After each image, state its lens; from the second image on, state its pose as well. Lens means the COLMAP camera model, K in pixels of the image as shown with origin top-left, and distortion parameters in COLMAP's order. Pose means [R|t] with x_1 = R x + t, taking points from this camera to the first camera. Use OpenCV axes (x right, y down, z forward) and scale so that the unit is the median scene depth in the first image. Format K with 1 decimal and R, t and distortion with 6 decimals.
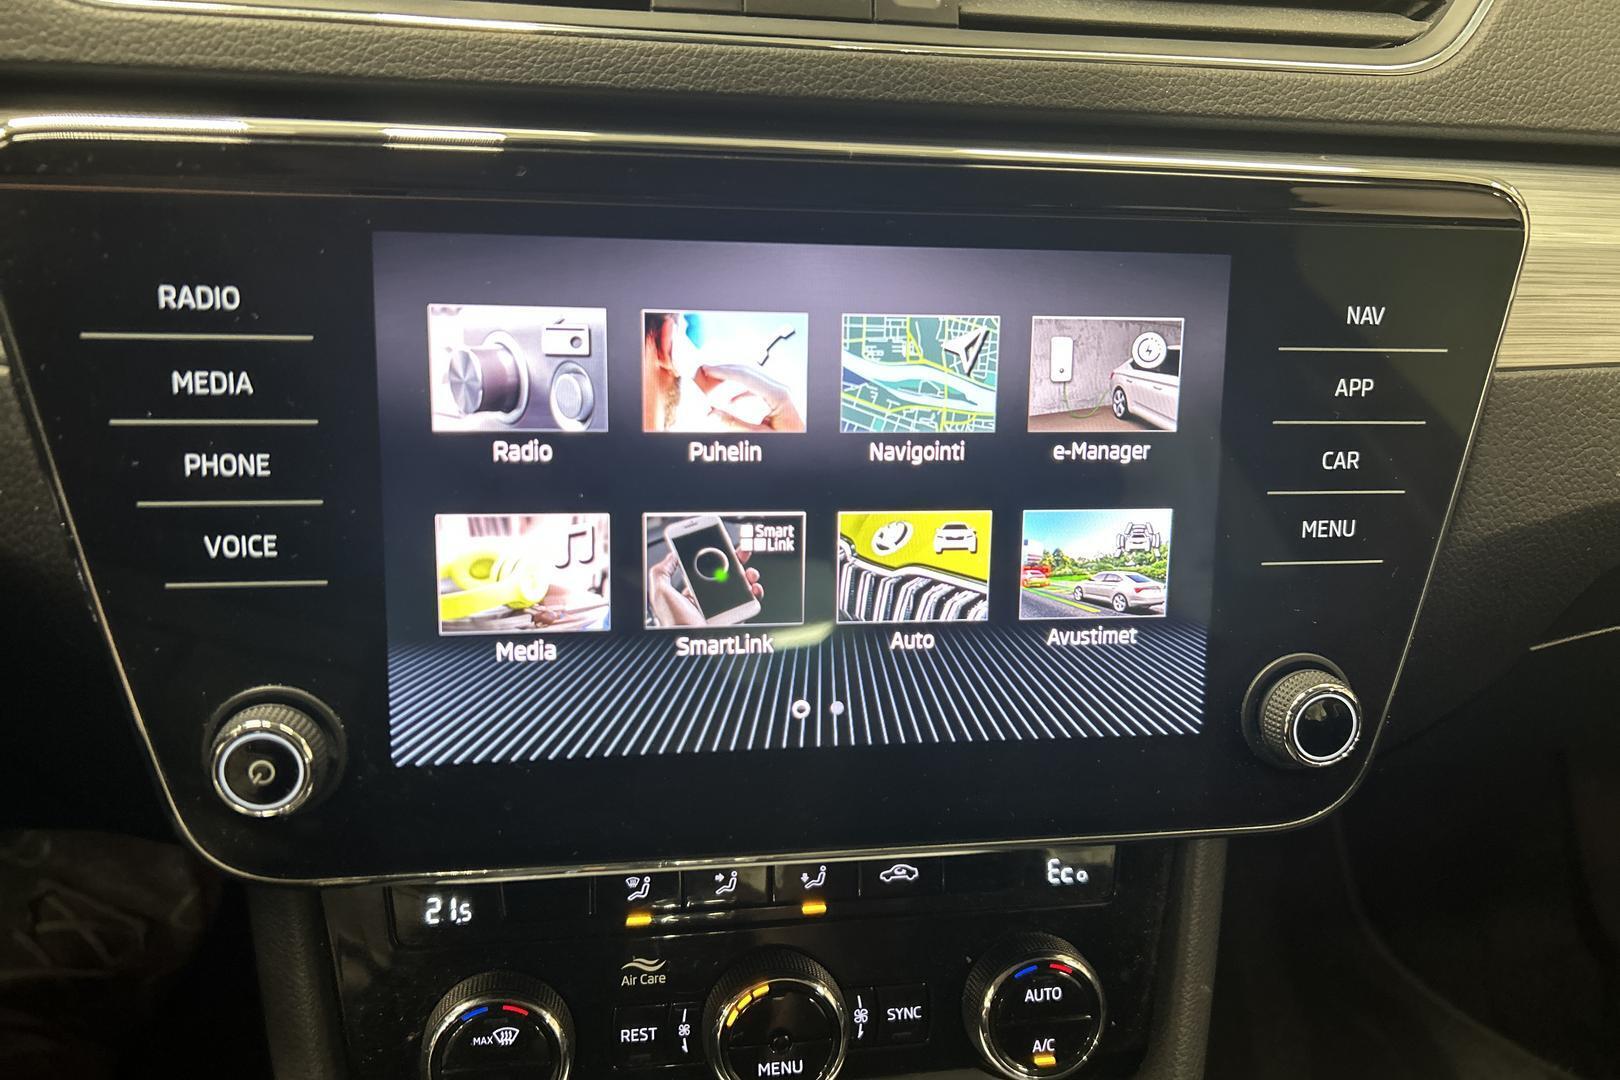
lens RADIAL K [[1231.5, 0, 809.3], [0, 1231.5, 547.7], [0, 0, 1]] dist [0.037136, -0.056586]
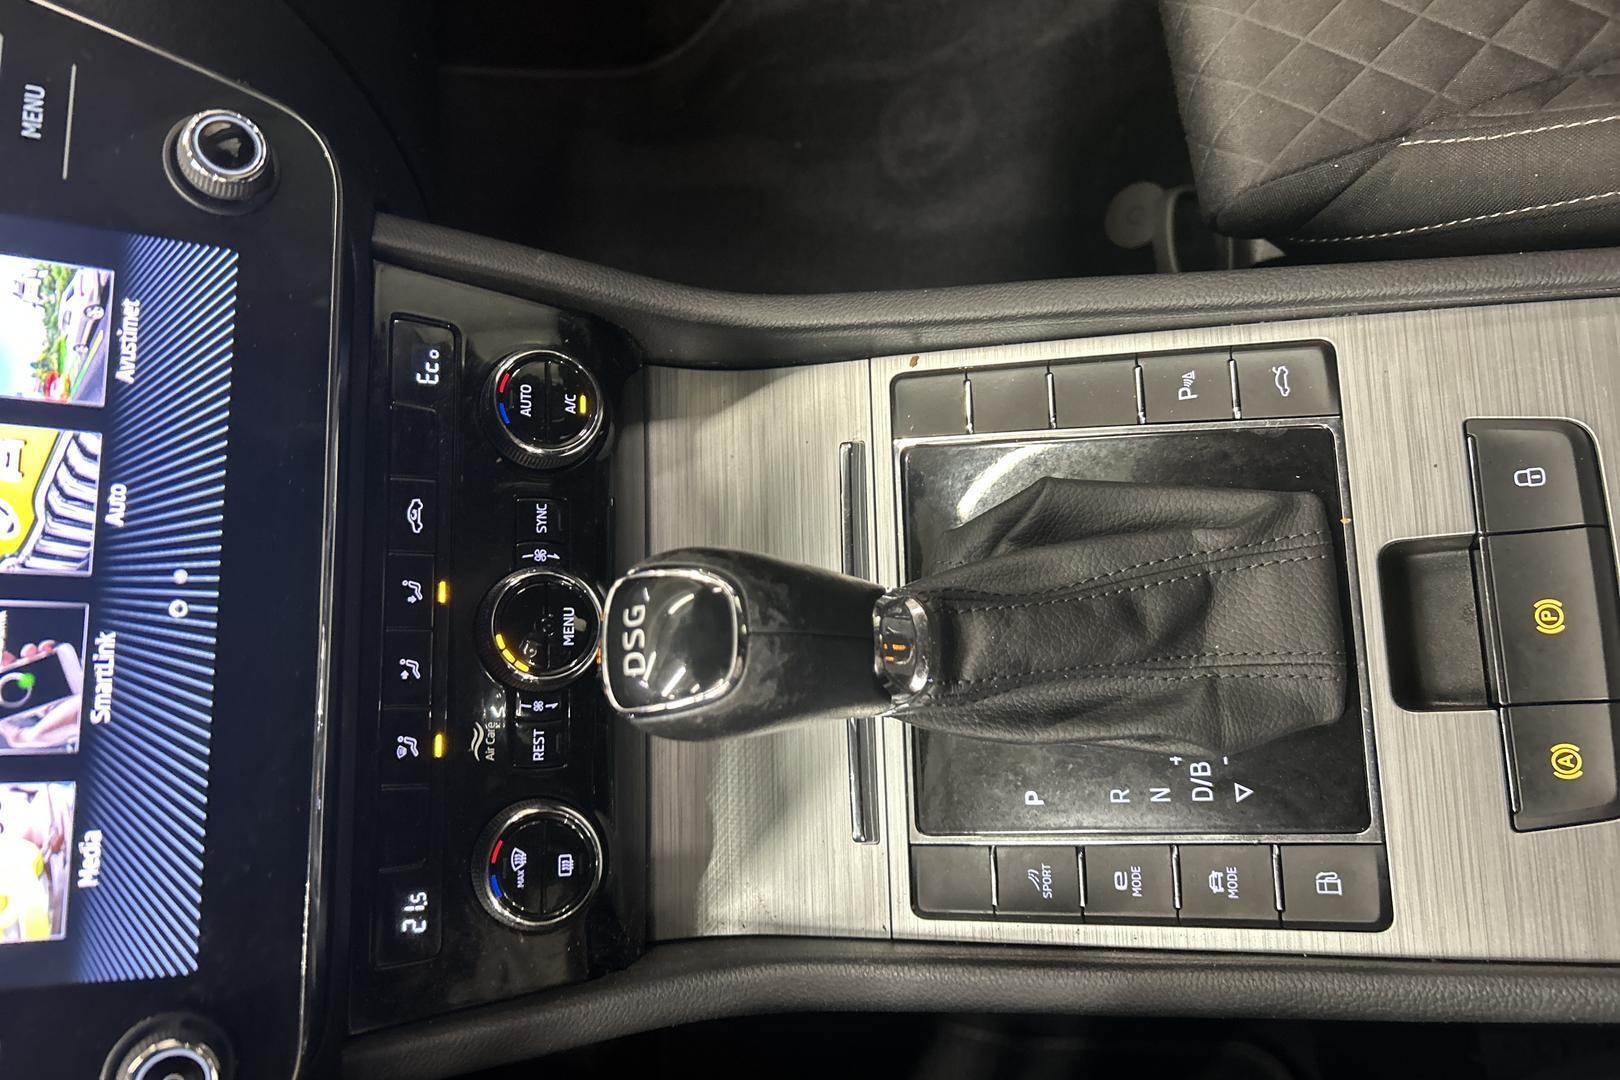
lens RADIAL K [[1231.5, 0, 816.1], [0, 1231.5, 531.6], [0, 0, 1]] dist [0.037136, -0.056586]
pose [[0.050521, -0.998501, 0.021070, 0.070559], [0.935369, 0.054700, 0.349416, 0.282596], [-0.350045, 0.002055, 0.936731, -0.259660]]
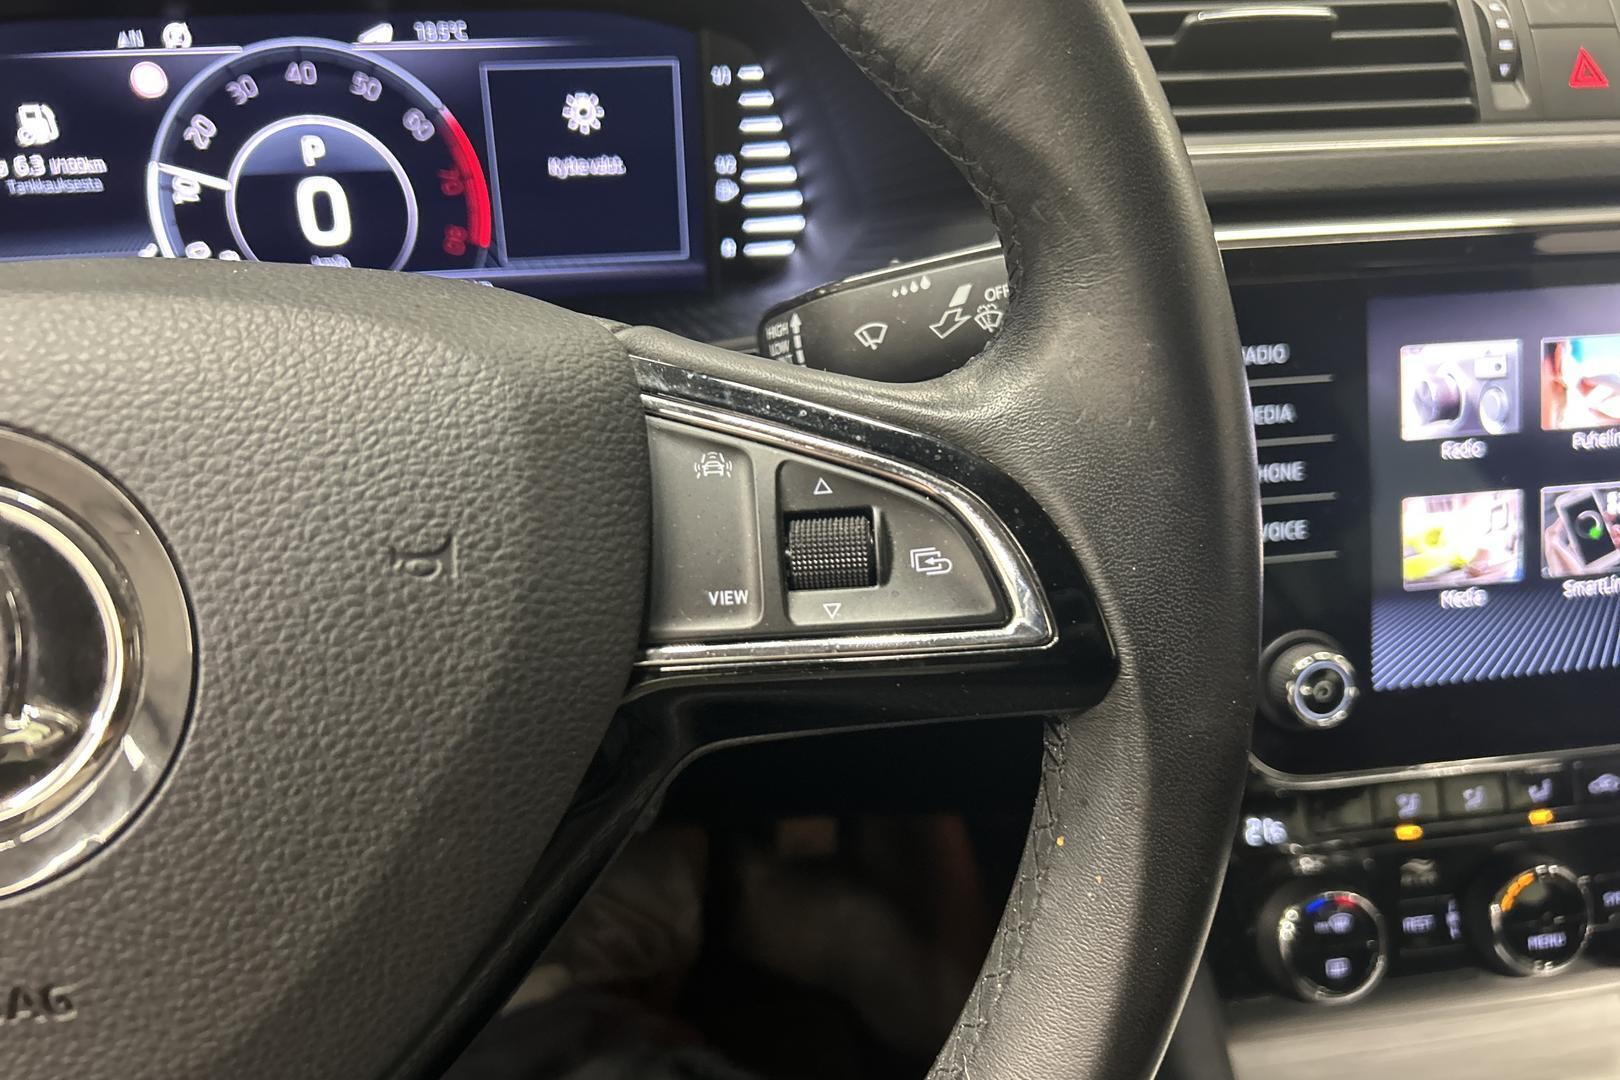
lens RADIAL K [[1231.5, 0, 800.9], [0, 1231.5, 548.8], [0, 0, 1]] dist [0.037136, -0.056586]
pose [[0.996232, -0.072802, -0.047137, -0.864081], [0.070463, 0.996285, -0.049513, 0.045752], [0.050567, 0.046005, 0.997661, -0.380126]]
